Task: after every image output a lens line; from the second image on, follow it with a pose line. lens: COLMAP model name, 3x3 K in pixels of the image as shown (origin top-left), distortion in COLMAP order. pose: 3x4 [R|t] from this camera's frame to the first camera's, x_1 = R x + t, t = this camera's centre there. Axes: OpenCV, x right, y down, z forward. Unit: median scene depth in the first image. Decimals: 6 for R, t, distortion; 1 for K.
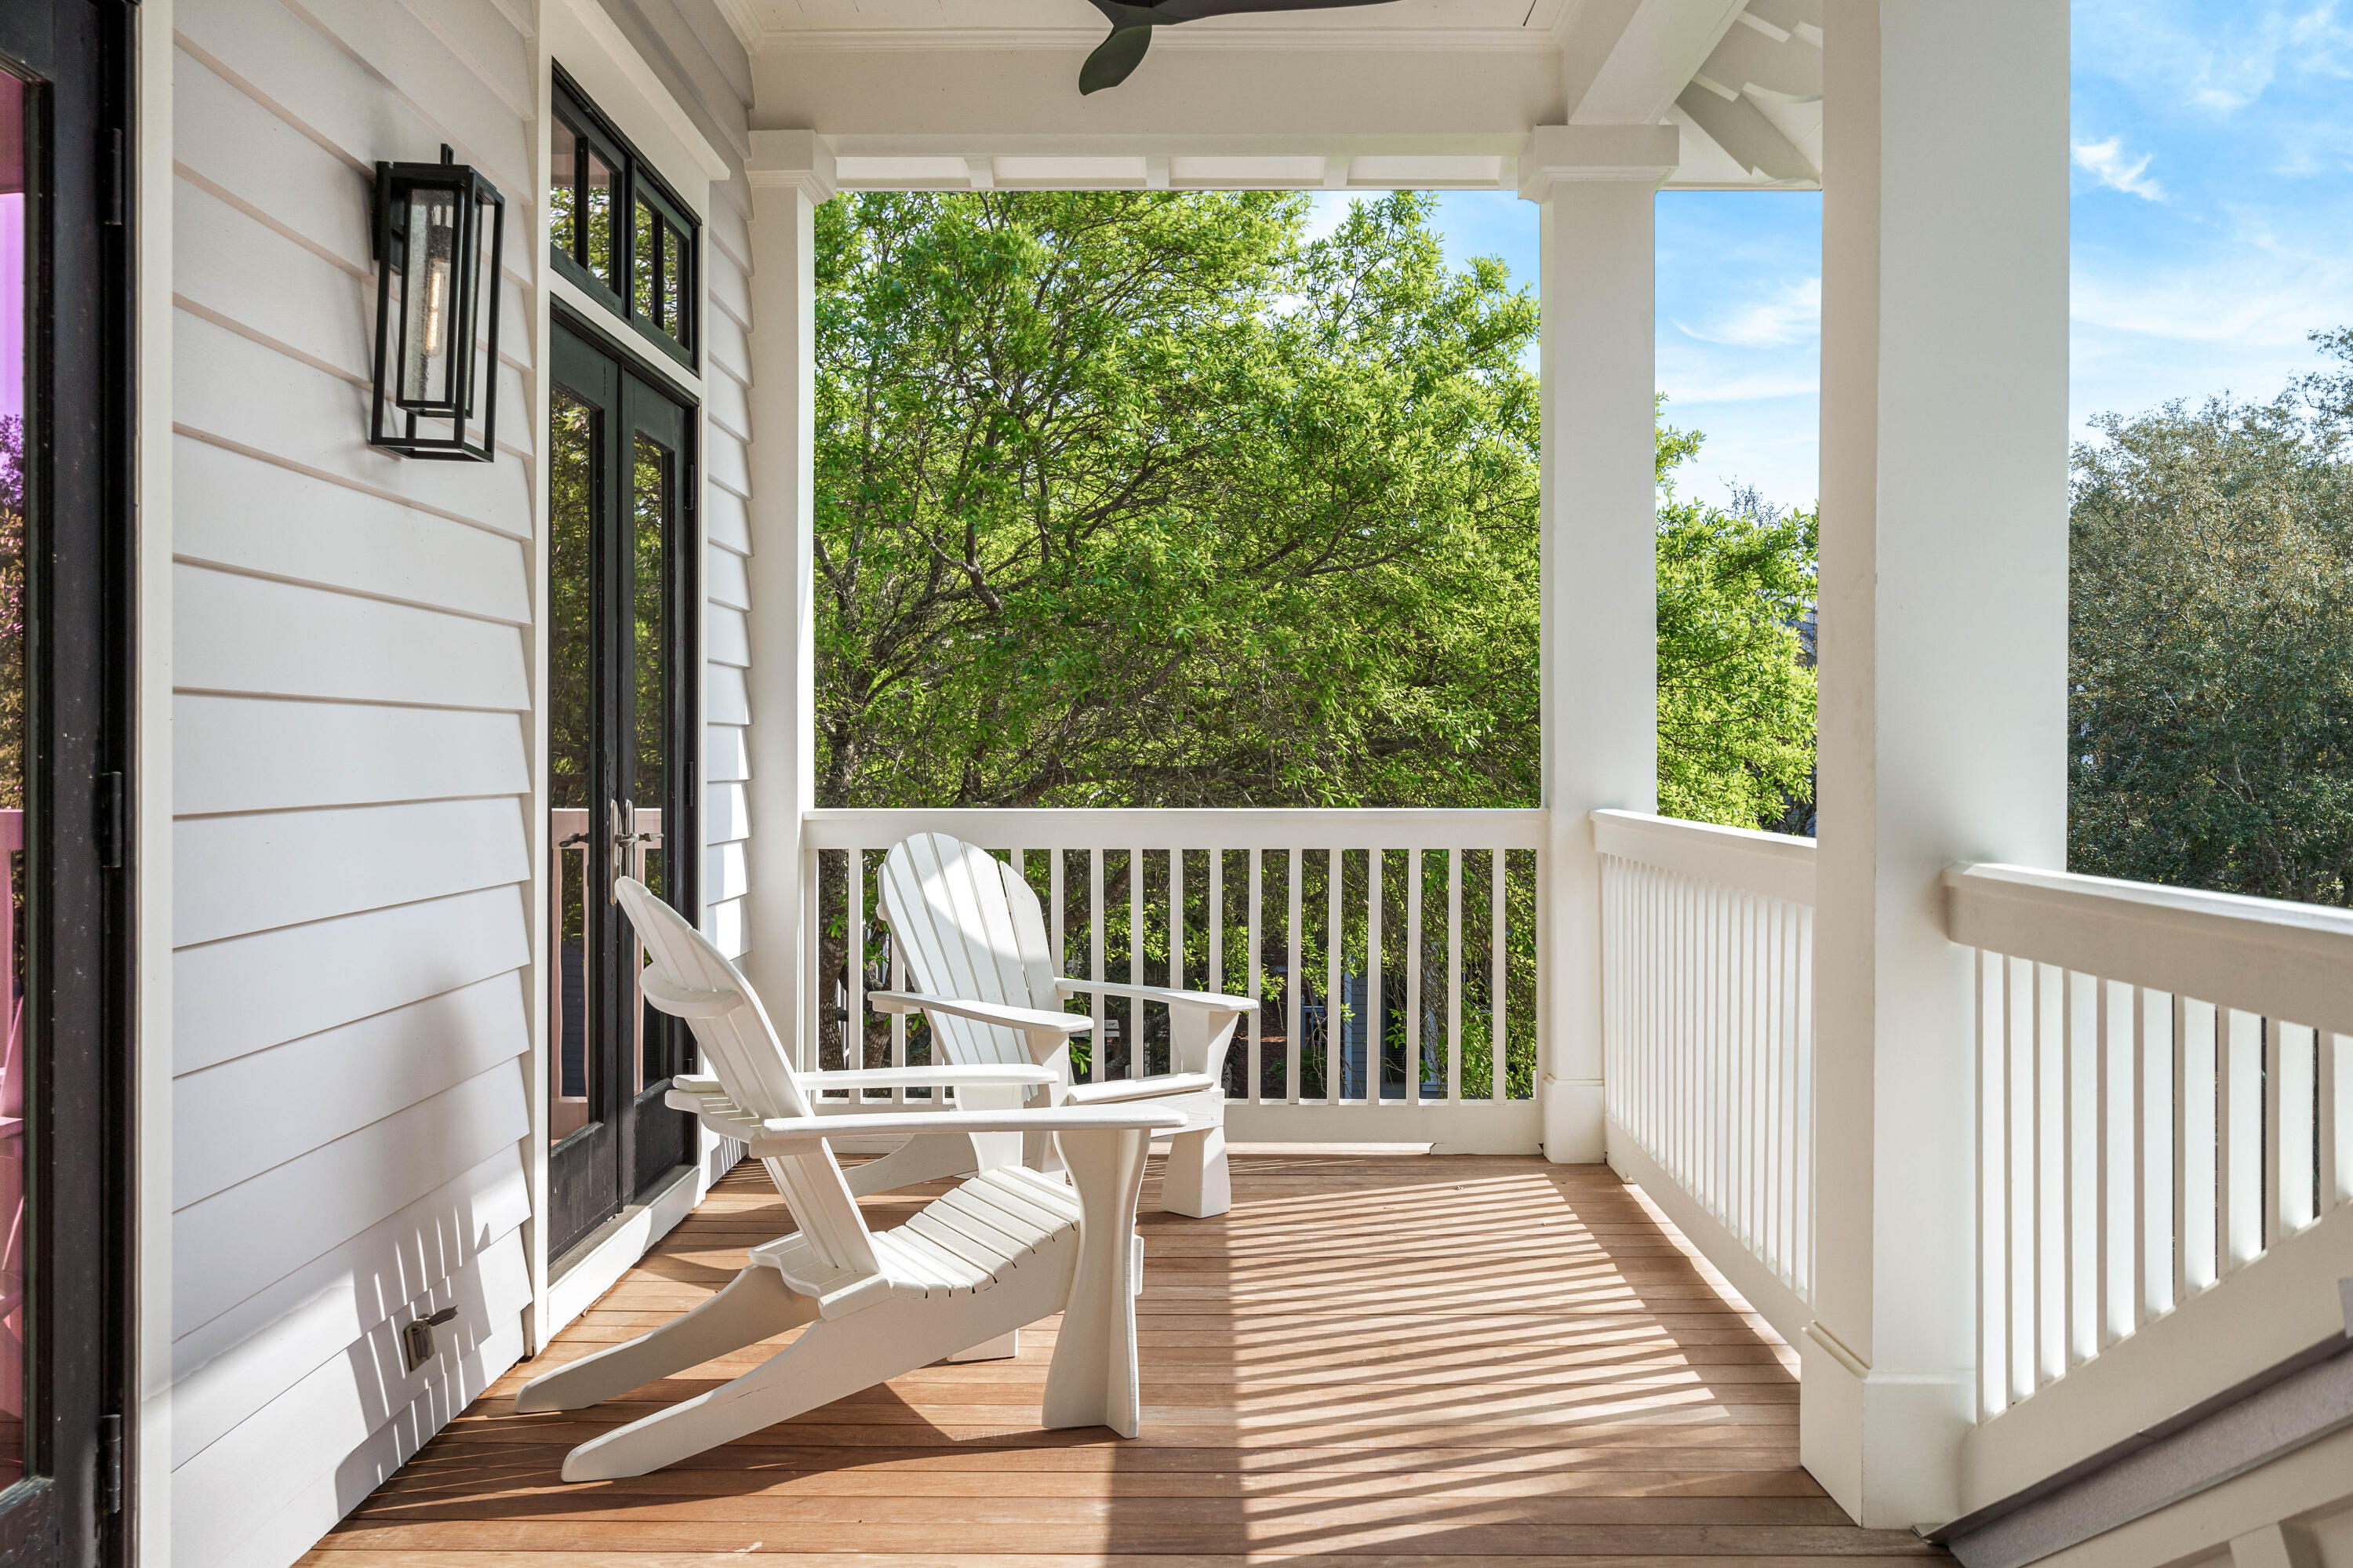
lens RADIAL K [[2339.3, 0, 1176.5], [0, 2339.3, 784.0], [0, 0, 1]] dist [0.068563, -0.002679]
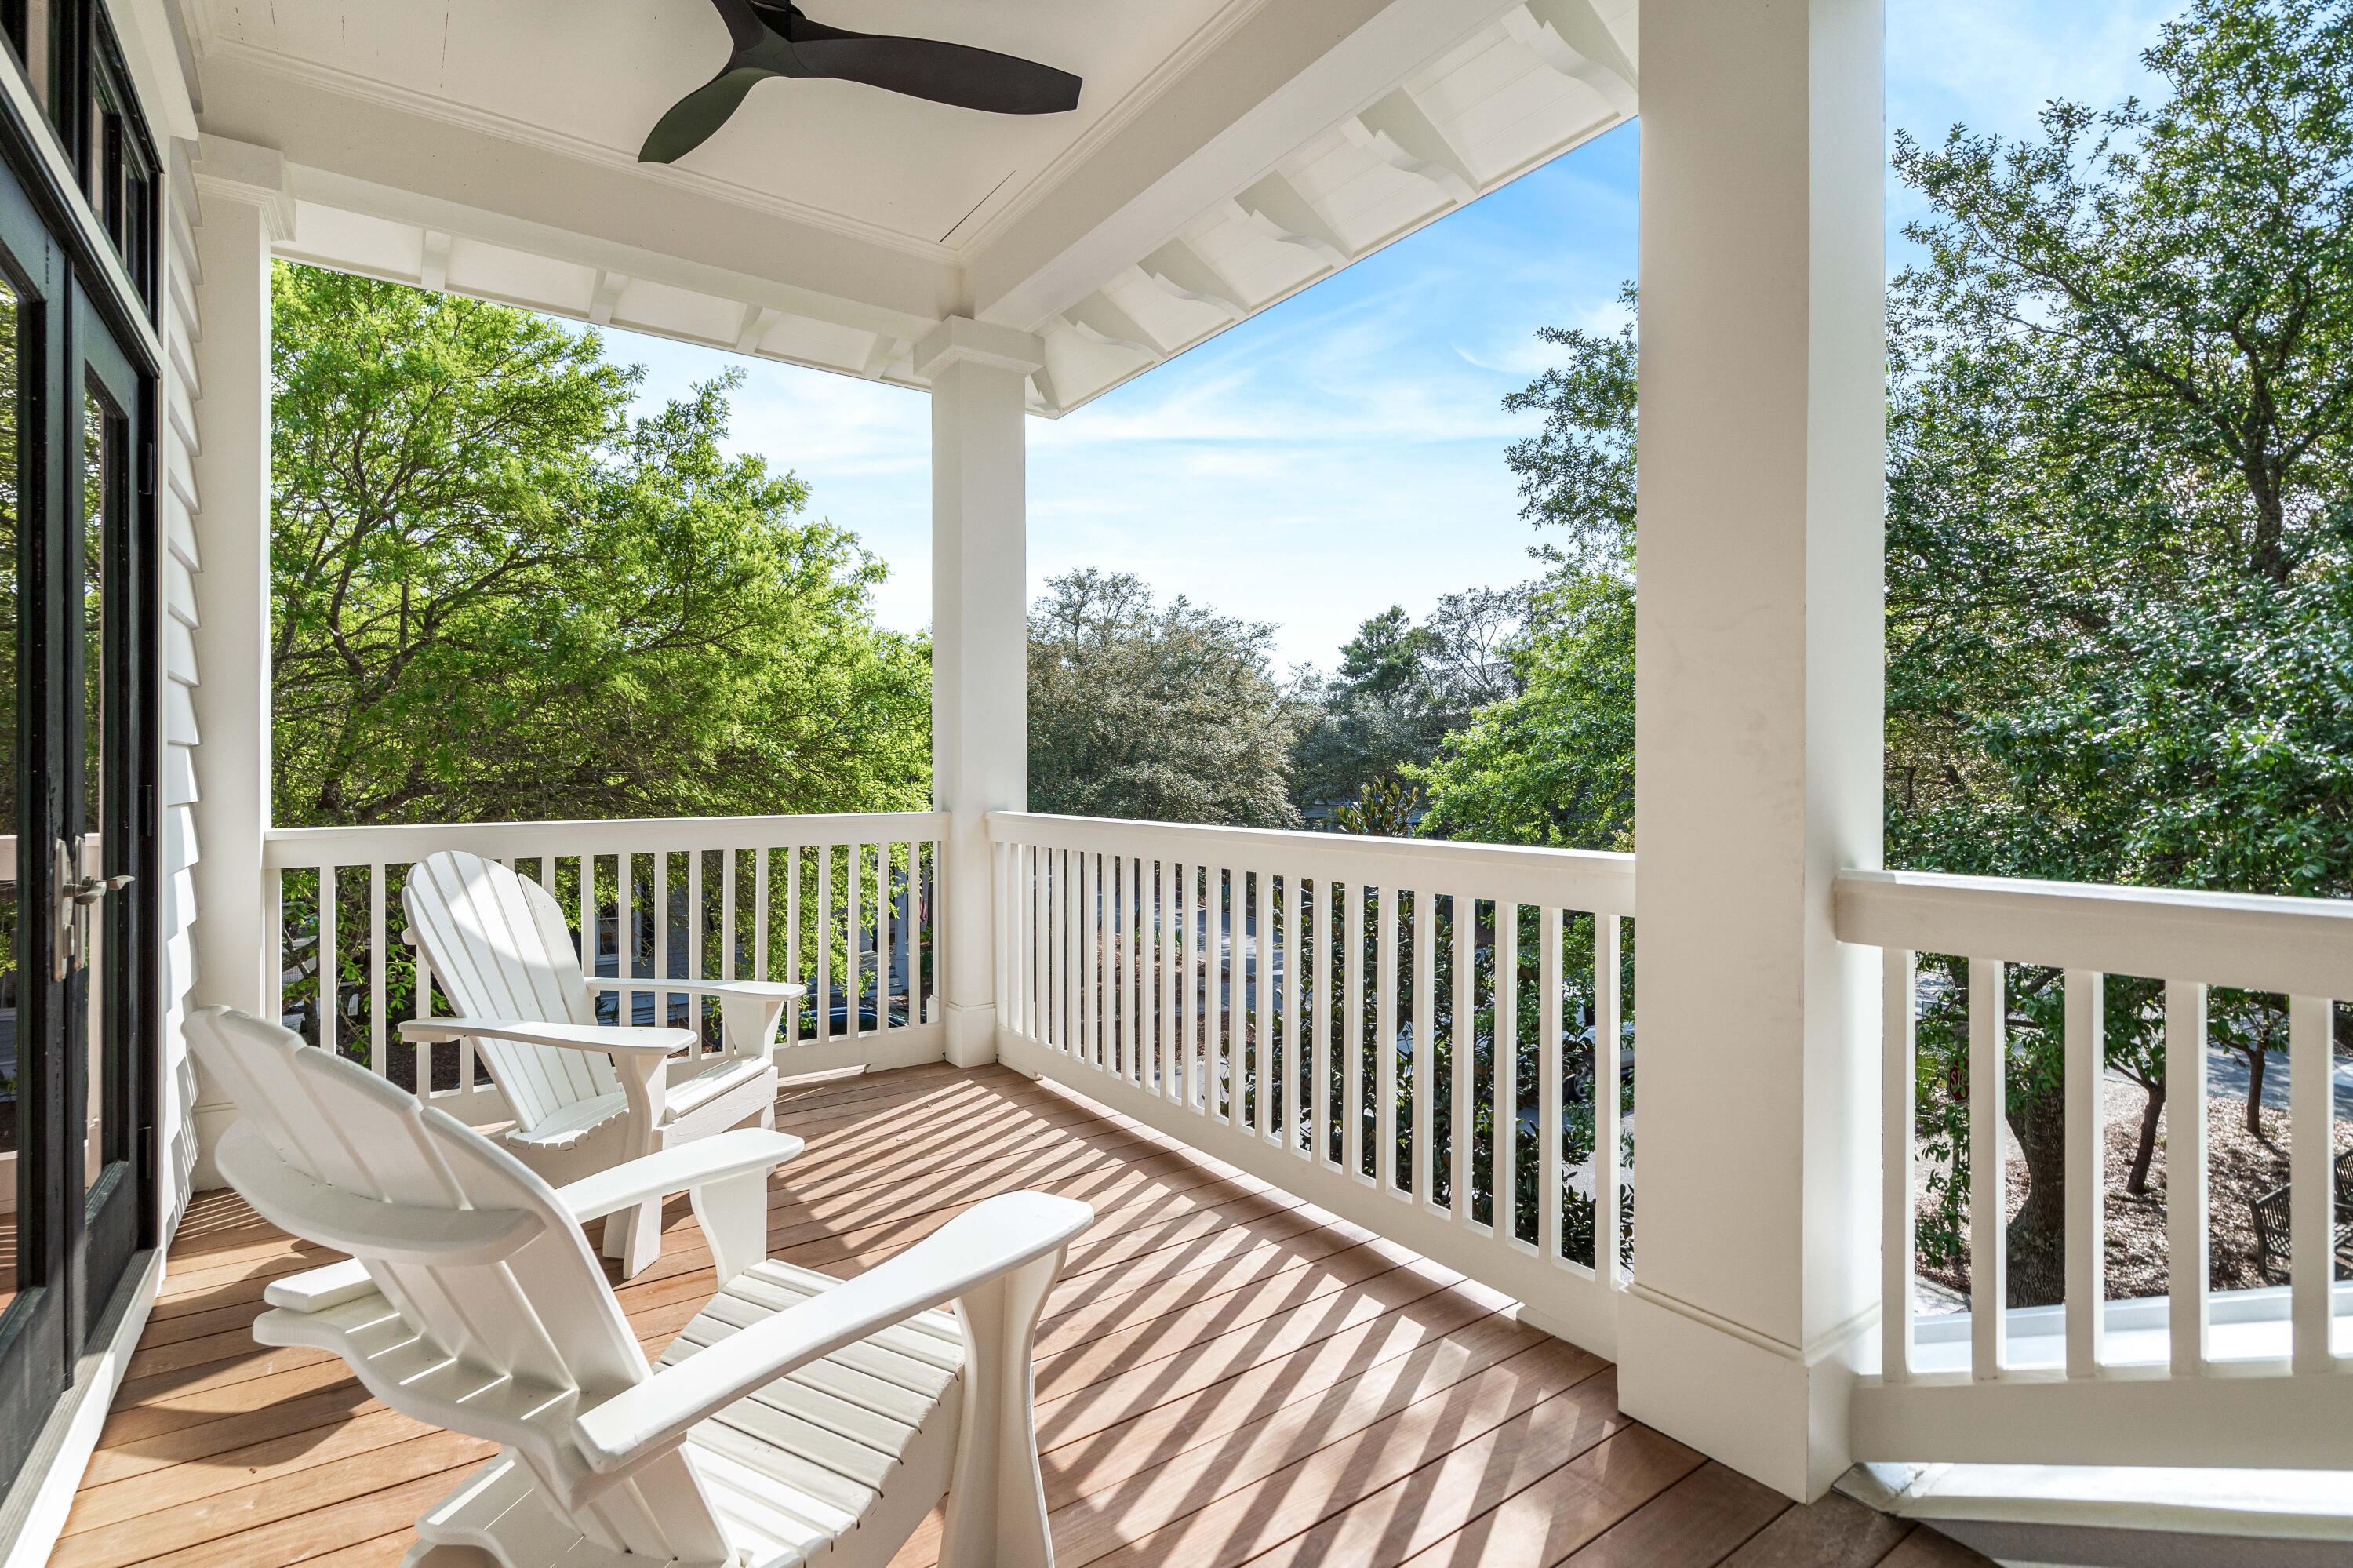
lens RADIAL K [[1115.8, 0, 1167.1], [0, 1115.8, 770.9], [0, 0, 1]] dist [-0.002383, -0.000443]
pose [[0.815798, -0.002959, 0.578329, -0.130891], [0.011885, 0.999862, -0.011650, -0.004485], [-0.578215, 0.016377, 0.815720, 0.427005]]
